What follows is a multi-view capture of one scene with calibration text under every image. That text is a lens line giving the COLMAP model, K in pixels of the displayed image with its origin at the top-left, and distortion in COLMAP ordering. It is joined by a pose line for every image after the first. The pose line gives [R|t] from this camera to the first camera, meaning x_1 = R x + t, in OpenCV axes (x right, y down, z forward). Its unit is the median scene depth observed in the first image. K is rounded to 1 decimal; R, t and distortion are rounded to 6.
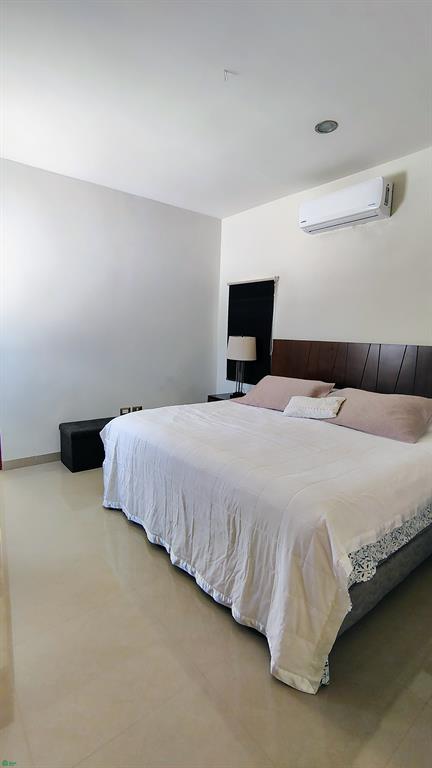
lens RADIAL K [[356.8, 0, 217.8], [0, 356.8, 383.3], [0, 0, 1]] dist [-0.027972, 0.008774]
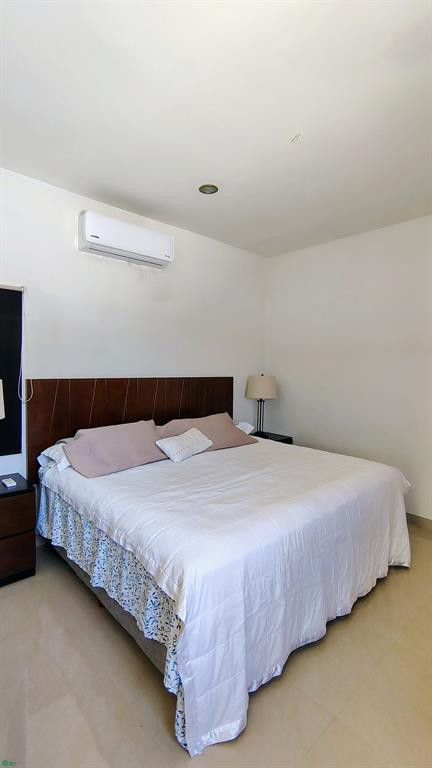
lens RADIAL K [[356.8, 0, 218.2], [0, 356.8, 384.8], [0, 0, 1]] dist [-0.027972, 0.008774]
pose [[-0.045480, -0.061303, 0.997082, -0.655338], [0.131178, 0.989106, 0.066796, -0.140301], [-0.990315, 0.133833, -0.036943, 0.847299]]
